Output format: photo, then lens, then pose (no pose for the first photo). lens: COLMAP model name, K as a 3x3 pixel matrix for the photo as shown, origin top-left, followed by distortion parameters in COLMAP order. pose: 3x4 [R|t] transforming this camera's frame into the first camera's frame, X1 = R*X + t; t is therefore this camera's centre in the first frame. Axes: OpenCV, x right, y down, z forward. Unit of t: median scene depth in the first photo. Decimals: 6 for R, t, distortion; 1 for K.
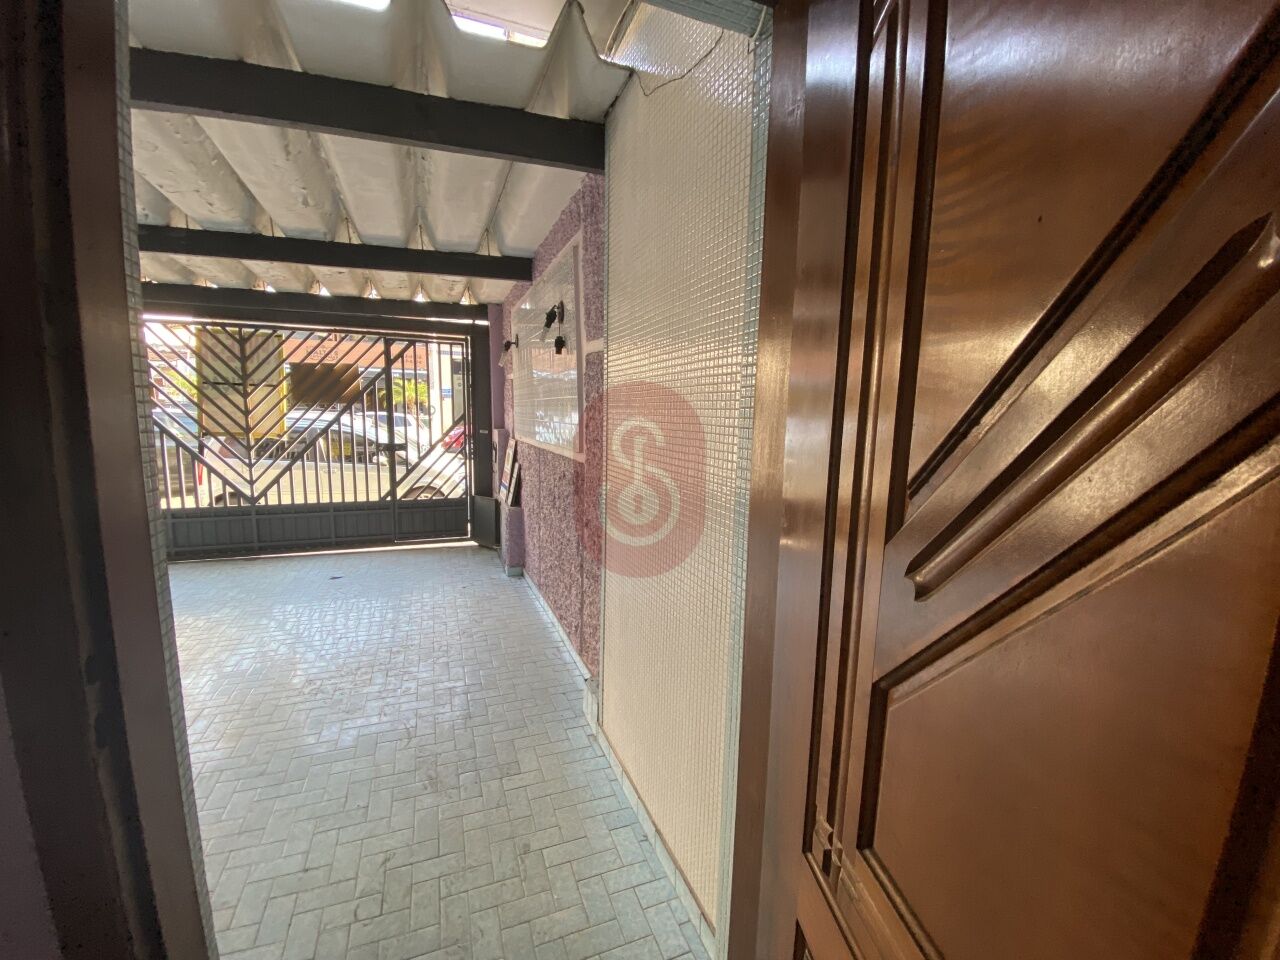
lens RADIAL K [[511.2, 0, 644.6], [0, 511.2, 486.8], [0, 0, 1]] dist [-0.000091, -0.013708]
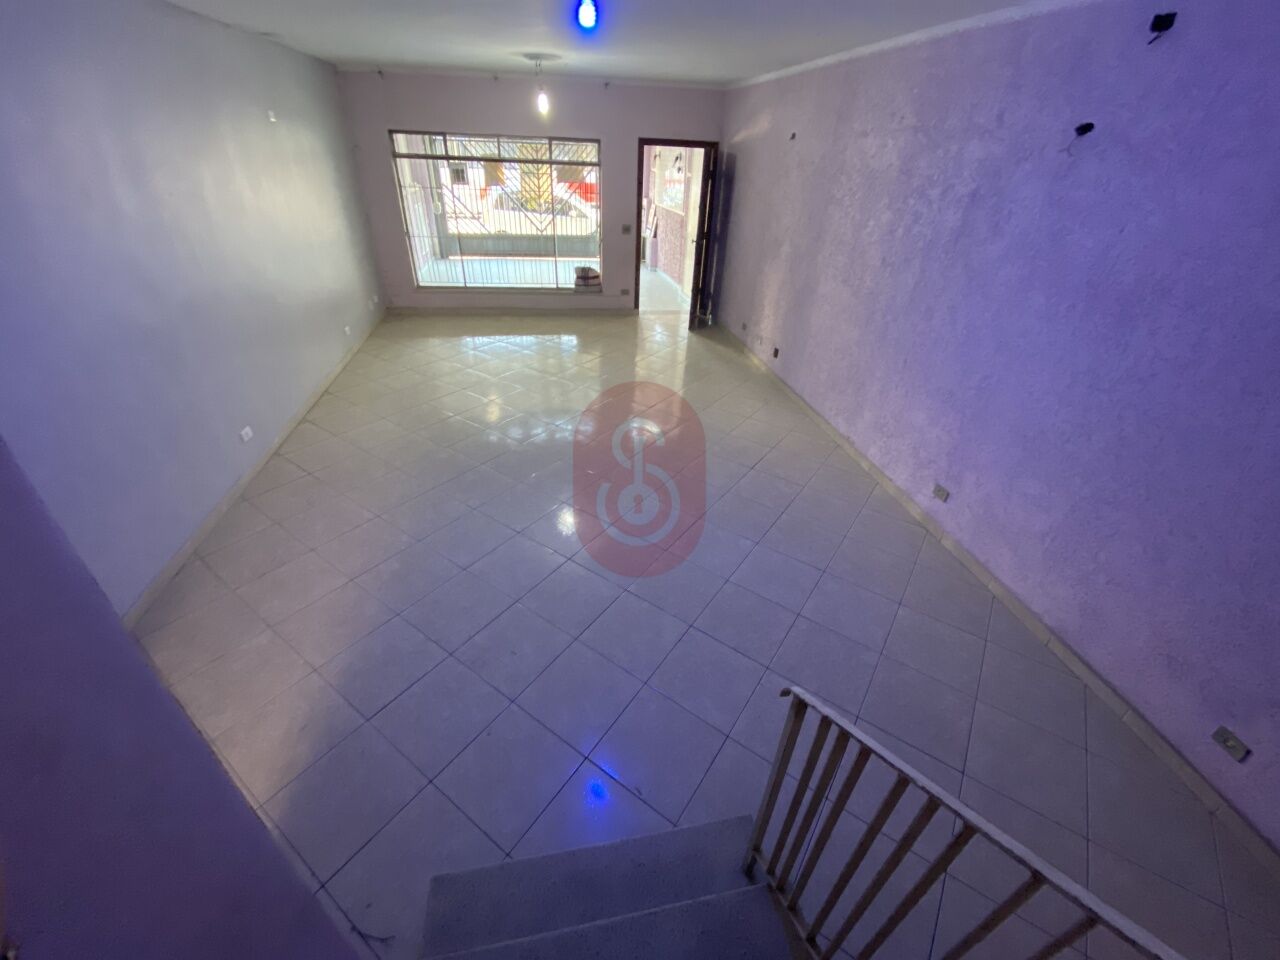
lens RADIAL K [[511.2, 0, 644.6], [0, 511.2, 486.8], [0, 0, 1]] dist [-0.000091, -0.013708]
pose [[0.978585, 0.119558, -0.167563, 0.210443], [-0.042684, 0.914198, 0.403014, 0.132716], [0.201369, -0.387231, 0.899724, -1.436931]]
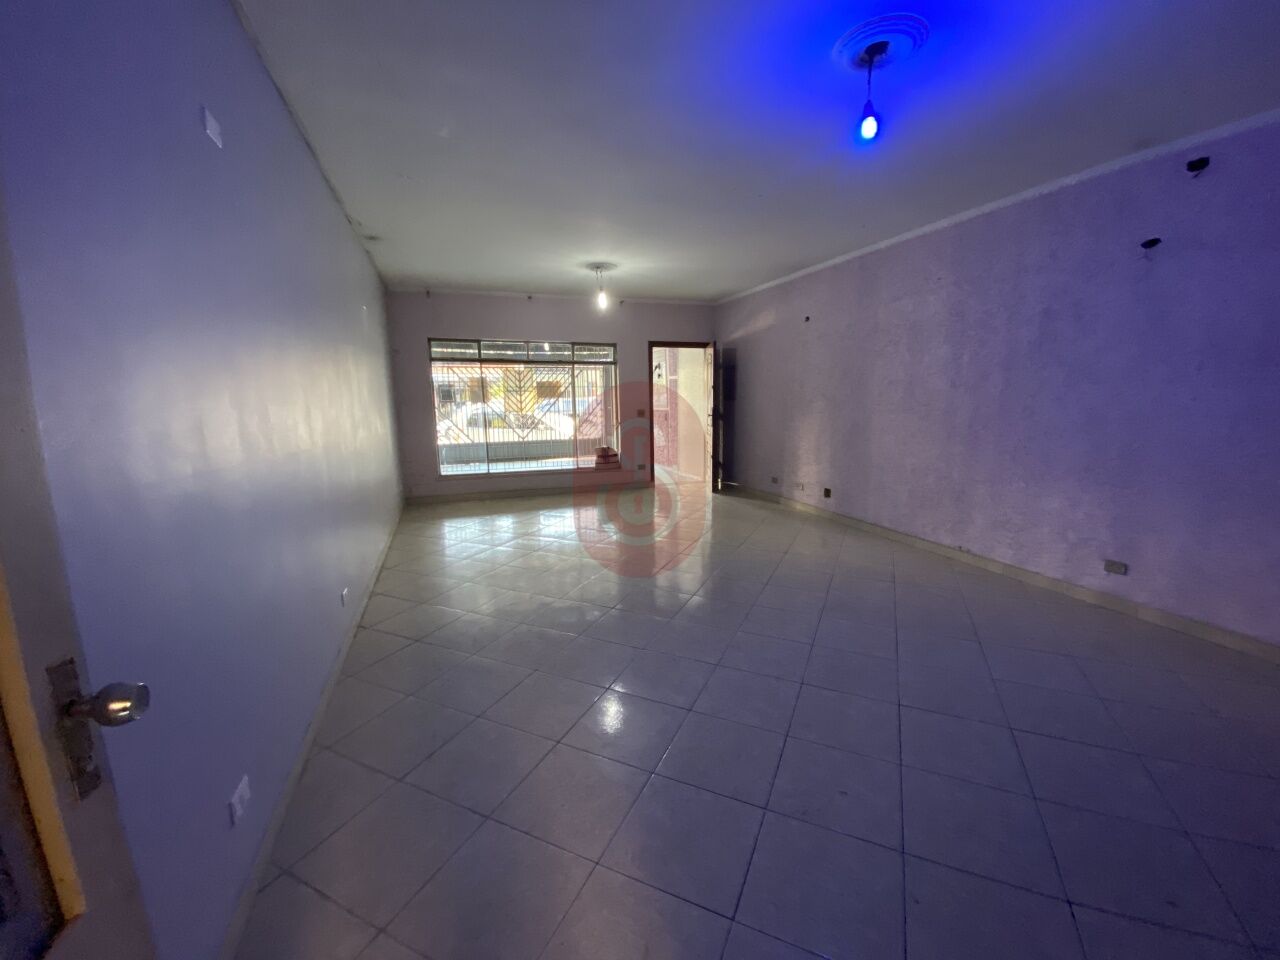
lens RADIAL K [[504.9, 0, 640.0], [0, 504.9, 480.0], [0, 0, 1]] dist [0.000306, -0.020871]
pose [[0.997788, -0.038024, -0.054537, -0.076828], [0.038175, 0.999270, 0.001737, 0.249146], [0.054431, -0.003815, 0.998510, -1.431494]]
